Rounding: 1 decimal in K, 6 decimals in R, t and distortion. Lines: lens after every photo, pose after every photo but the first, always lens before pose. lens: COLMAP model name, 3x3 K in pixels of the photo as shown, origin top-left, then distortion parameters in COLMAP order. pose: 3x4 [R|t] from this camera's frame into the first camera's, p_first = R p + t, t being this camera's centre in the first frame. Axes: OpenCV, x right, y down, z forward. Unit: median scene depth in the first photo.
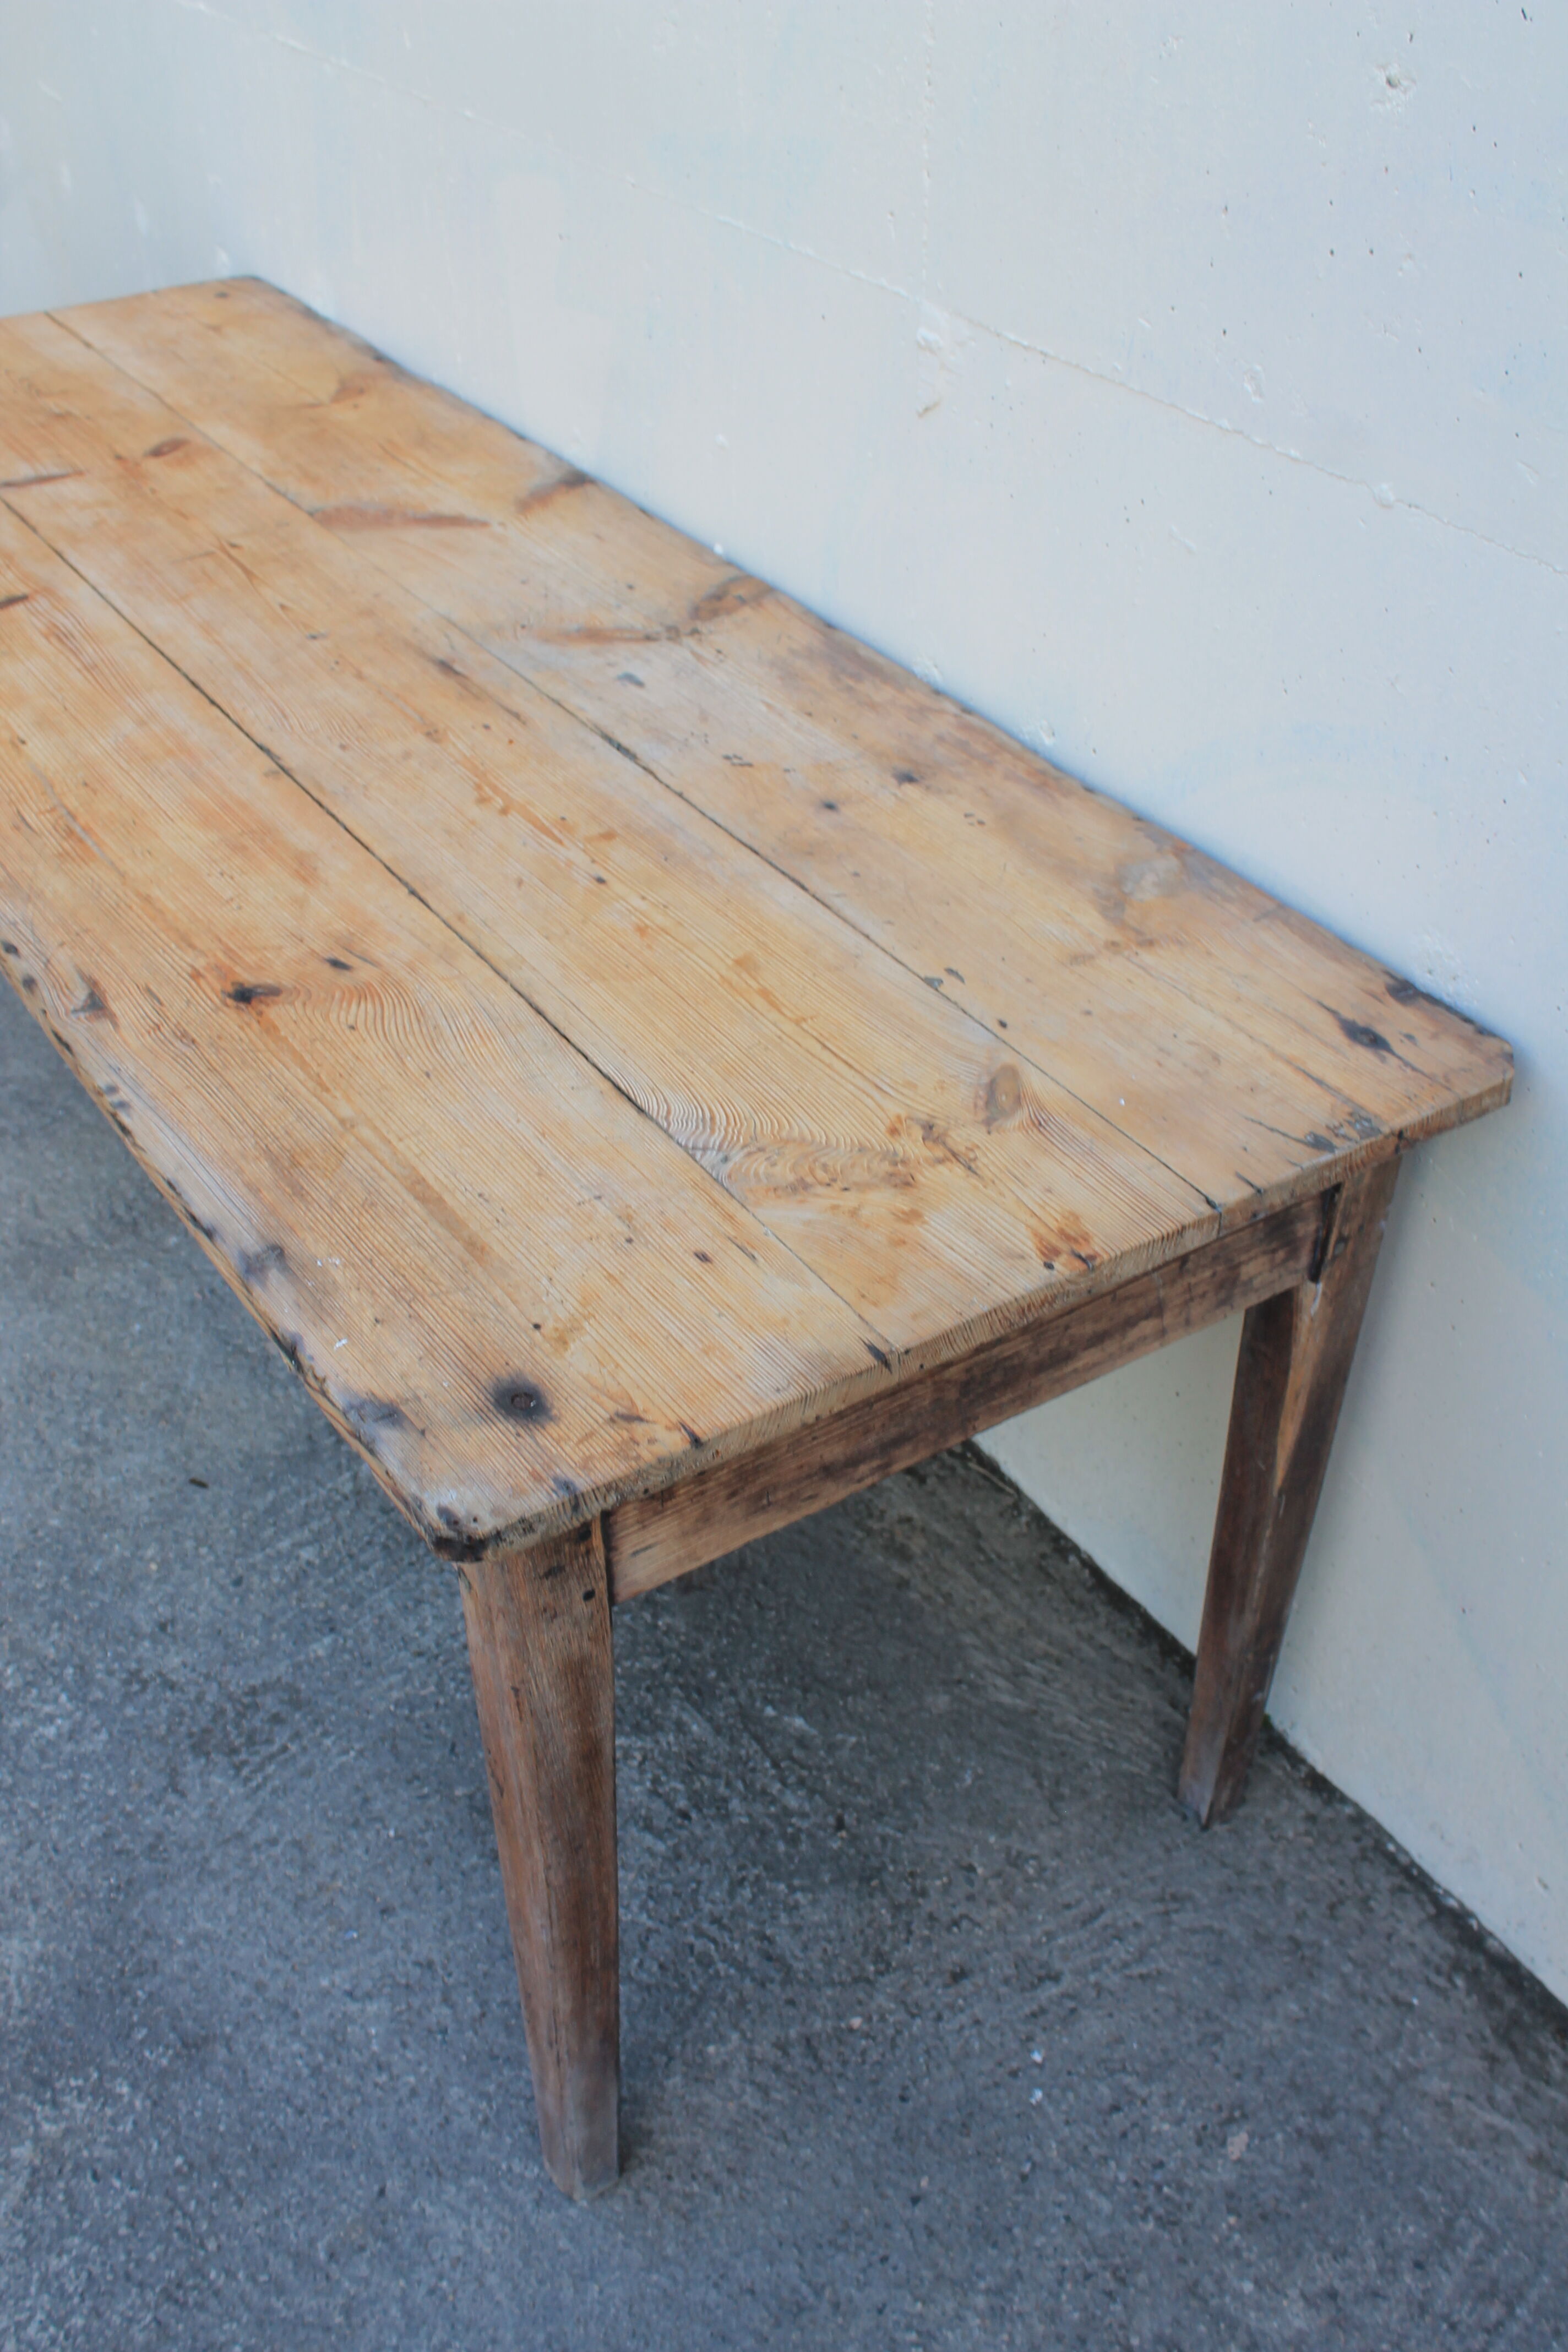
lens RADIAL K [[2389.1, 0, 784.0], [0, 2389.1, 1176.0], [0, 0, 1]] dist [-0.072215, 0.015361]
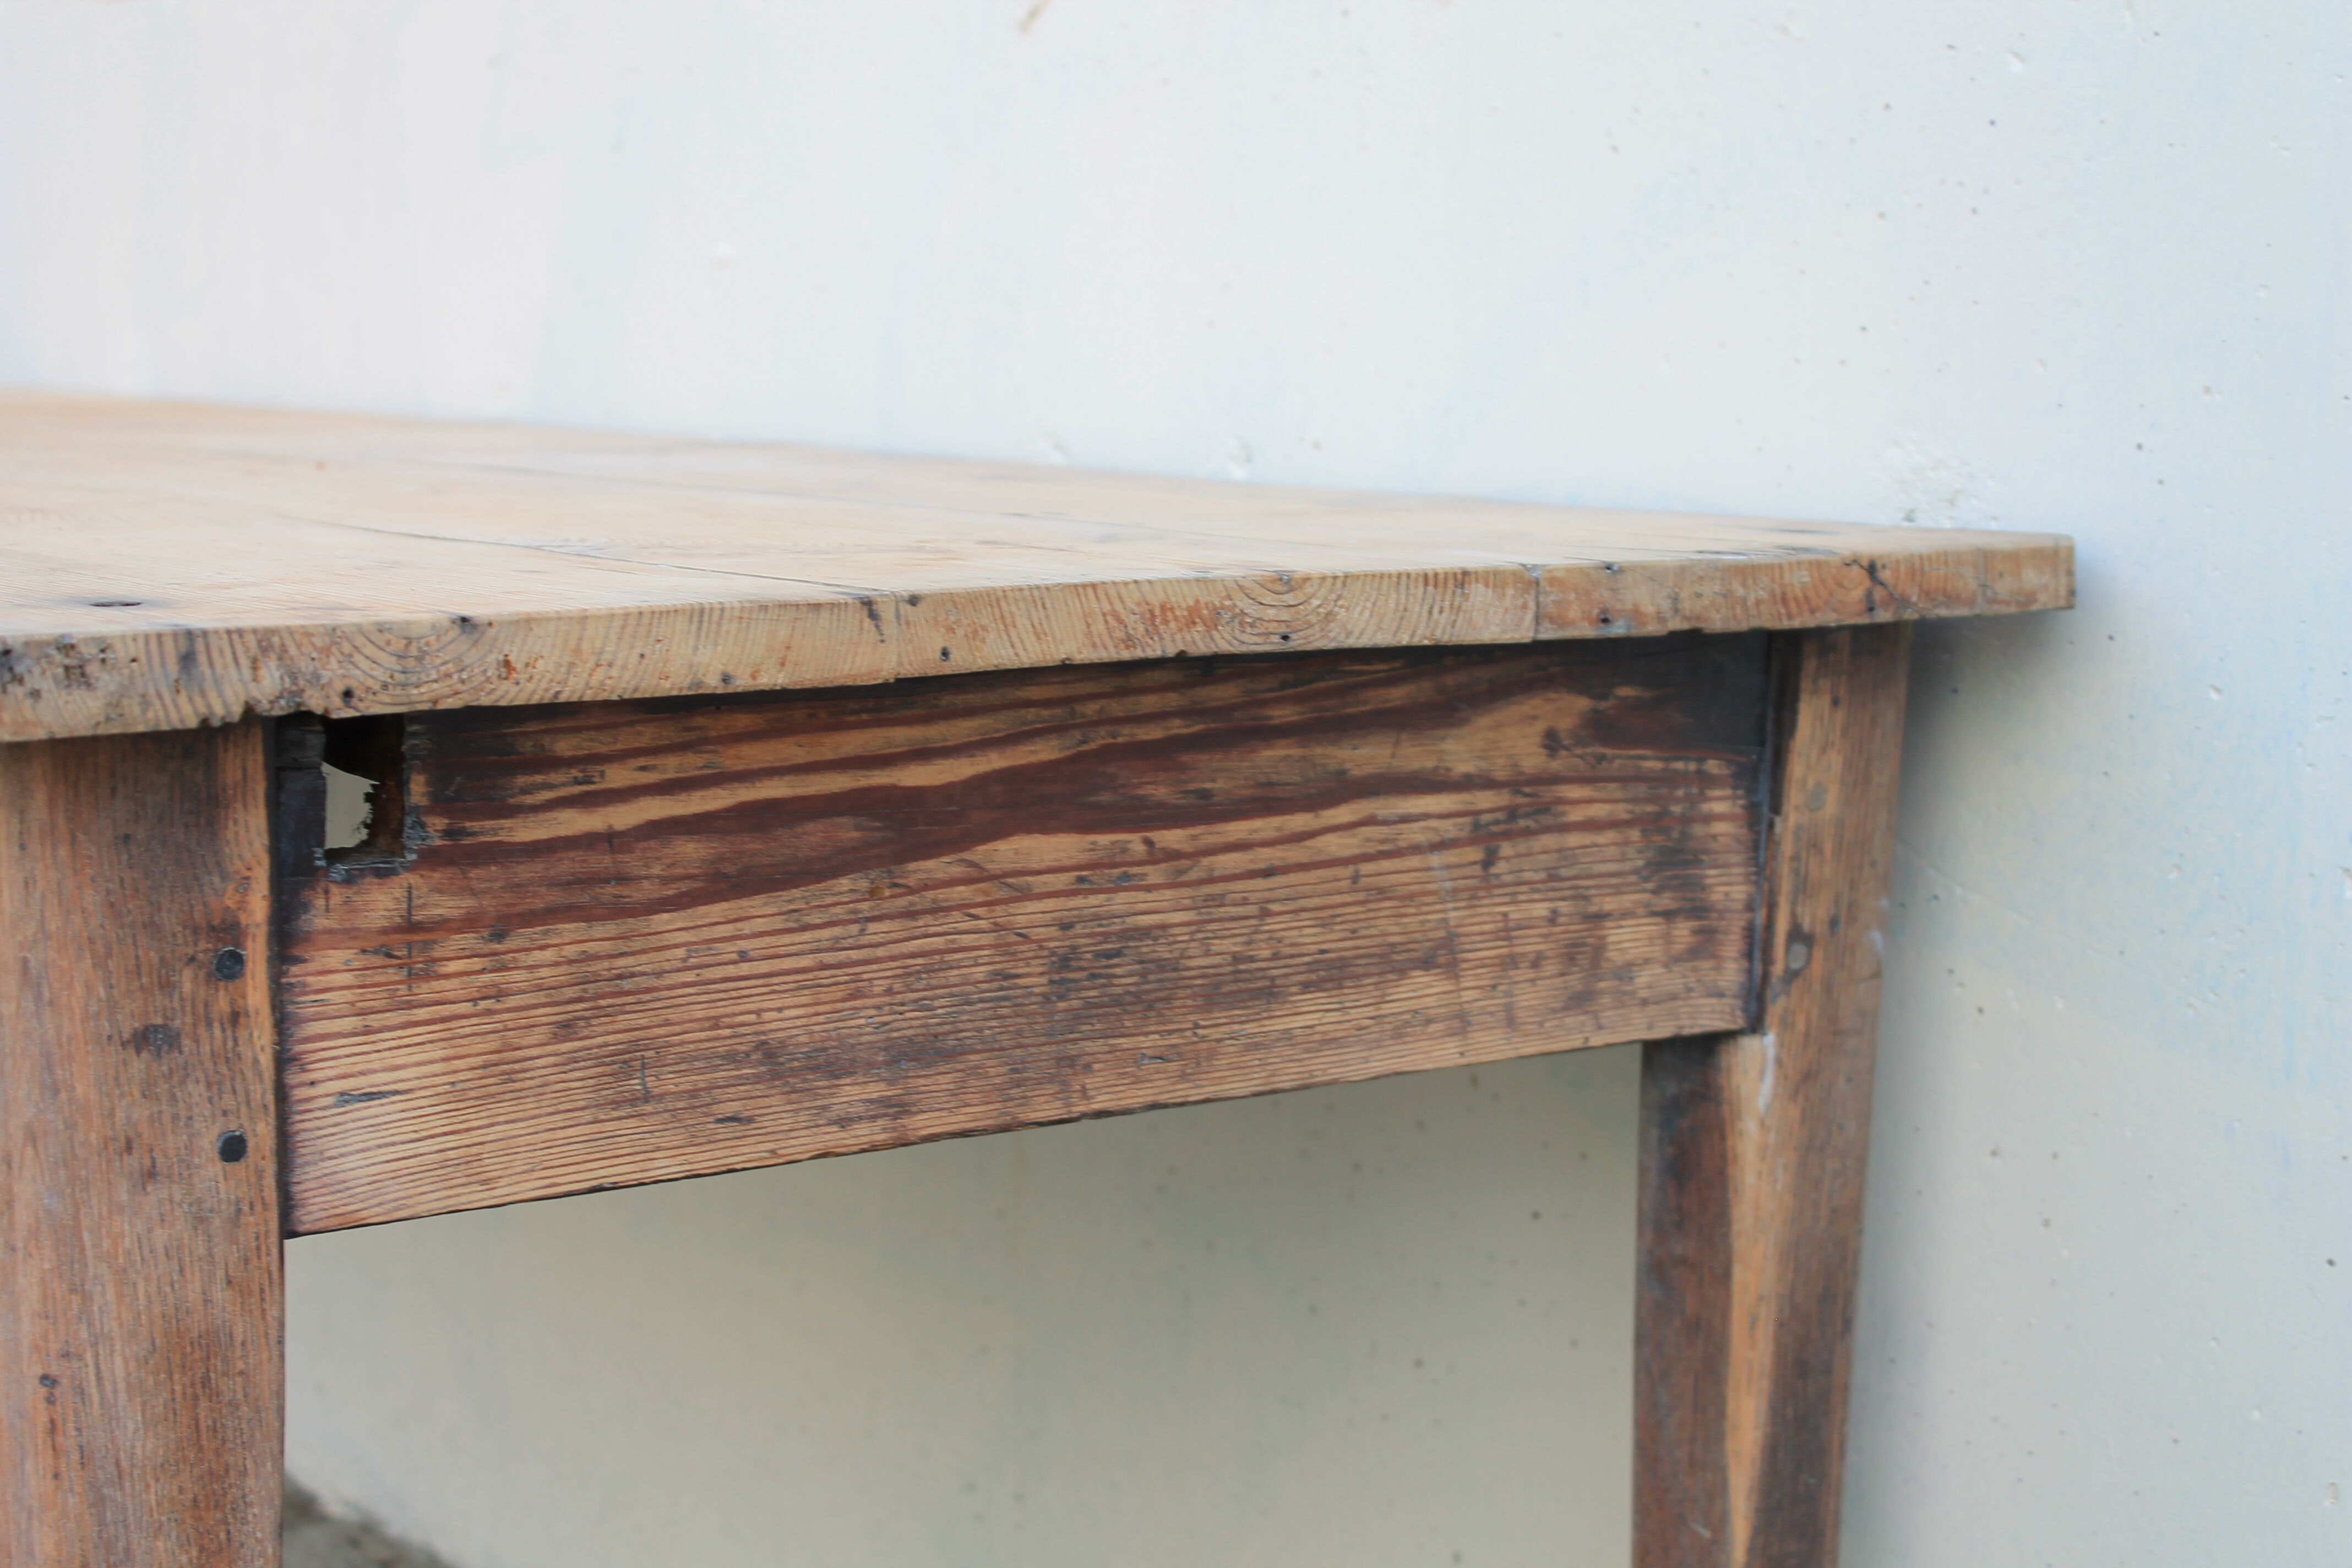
lens RADIAL K [[3806.6, 0, 1176.0], [0, 3806.6, 784.0], [0, 0, 1]] dist [-0.006214, 0.078078]
pose [[0.998490, 0.006684, 0.054526, 0.054412], [0.021468, 0.866166, -0.499296, 0.437372], [-0.050565, 0.499712, 0.864714, 0.280685]]
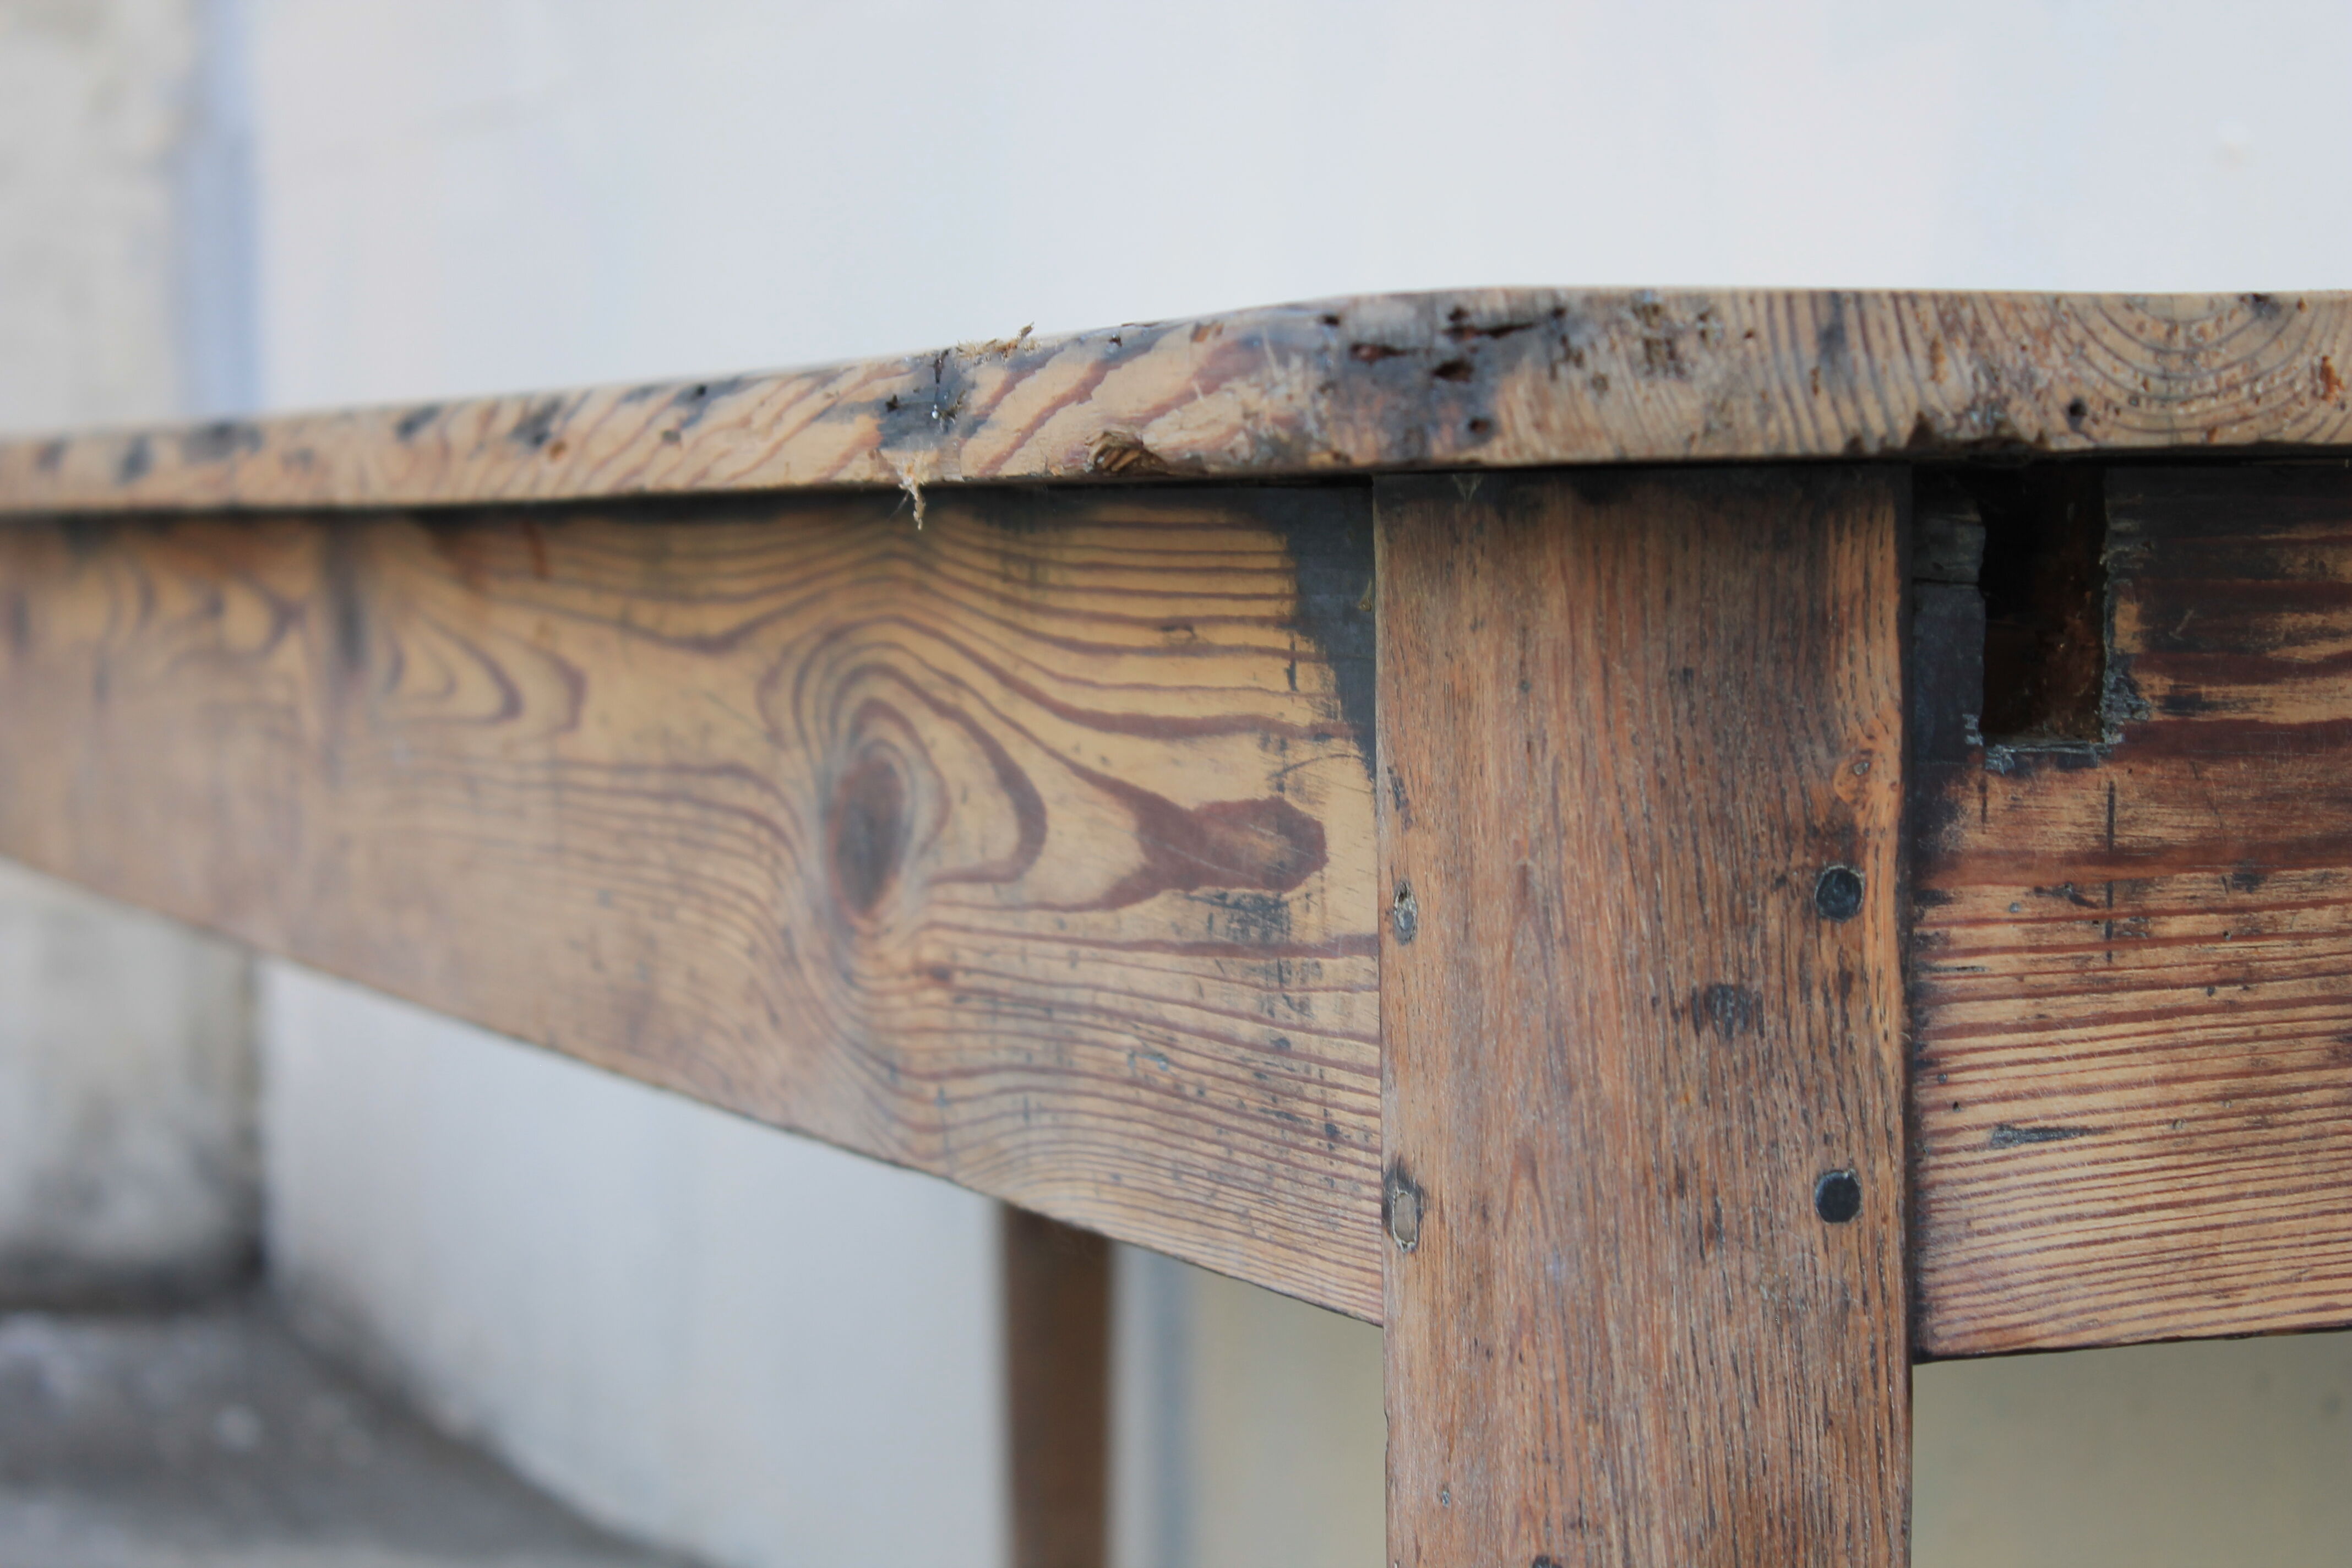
lens RADIAL K [[5446.7, 0, 1176.0], [0, 5446.7, 784.0], [0, 0, 1]] dist [0.056050, 0.354773]
pose [[0.980464, 0.005095, -0.196630, -0.028582], [-0.115467, 0.824200, -0.554402, 0.449791], [0.159238, 0.566276, 0.808687, 0.391082]]
